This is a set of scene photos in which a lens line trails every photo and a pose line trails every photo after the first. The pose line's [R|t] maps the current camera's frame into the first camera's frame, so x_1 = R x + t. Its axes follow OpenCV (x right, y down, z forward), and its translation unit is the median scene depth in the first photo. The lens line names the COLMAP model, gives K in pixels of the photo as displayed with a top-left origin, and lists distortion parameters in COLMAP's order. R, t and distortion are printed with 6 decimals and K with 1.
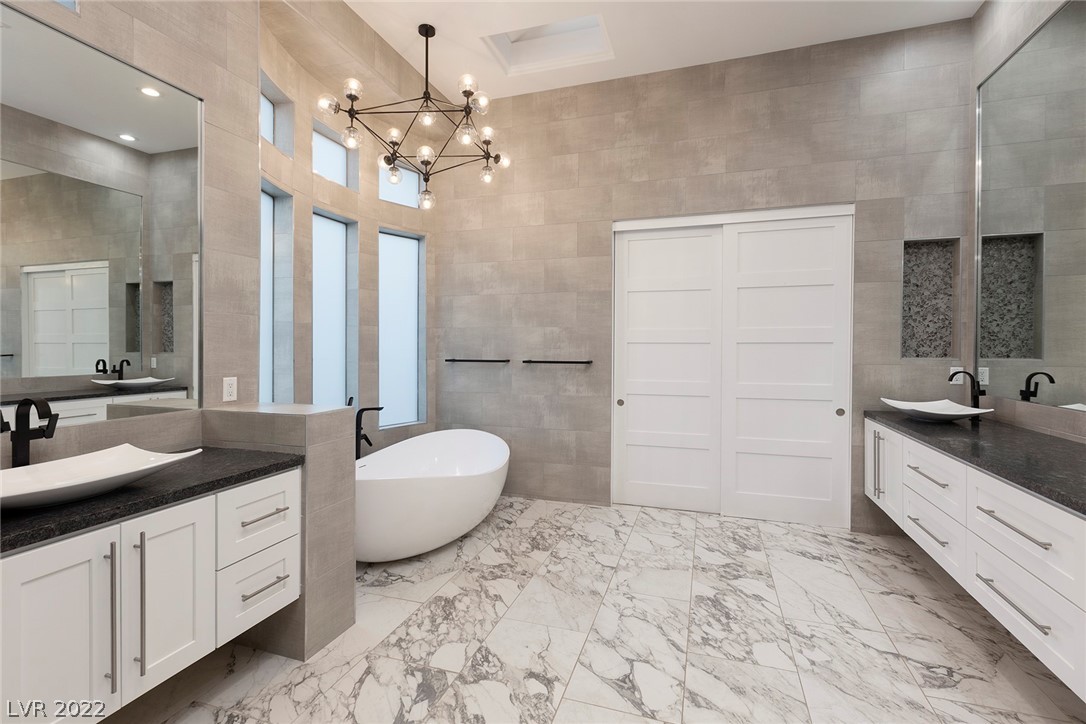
lens RADIAL K [[497.2, 0, 542.7], [0, 497.2, 353.5], [0, 0, 1]] dist [0.013411, -0.001814]
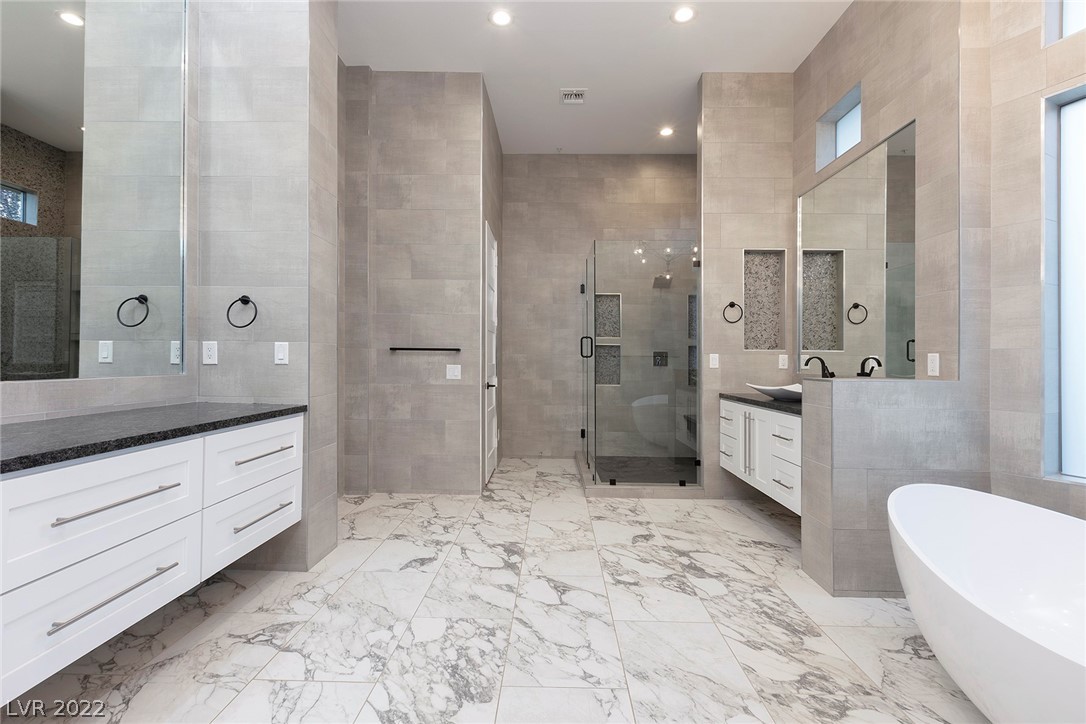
lens RADIAL K [[497.2, 0, 543.6], [0, 497.2, 359.6], [0, 0, 1]] dist [0.013411, -0.001814]
pose [[-0.955843, -0.010218, -0.293701, 0.529659], [-0.014492, 0.999818, 0.012381, 0.066477], [0.293522, 0.016091, -0.955817, 1.971824]]
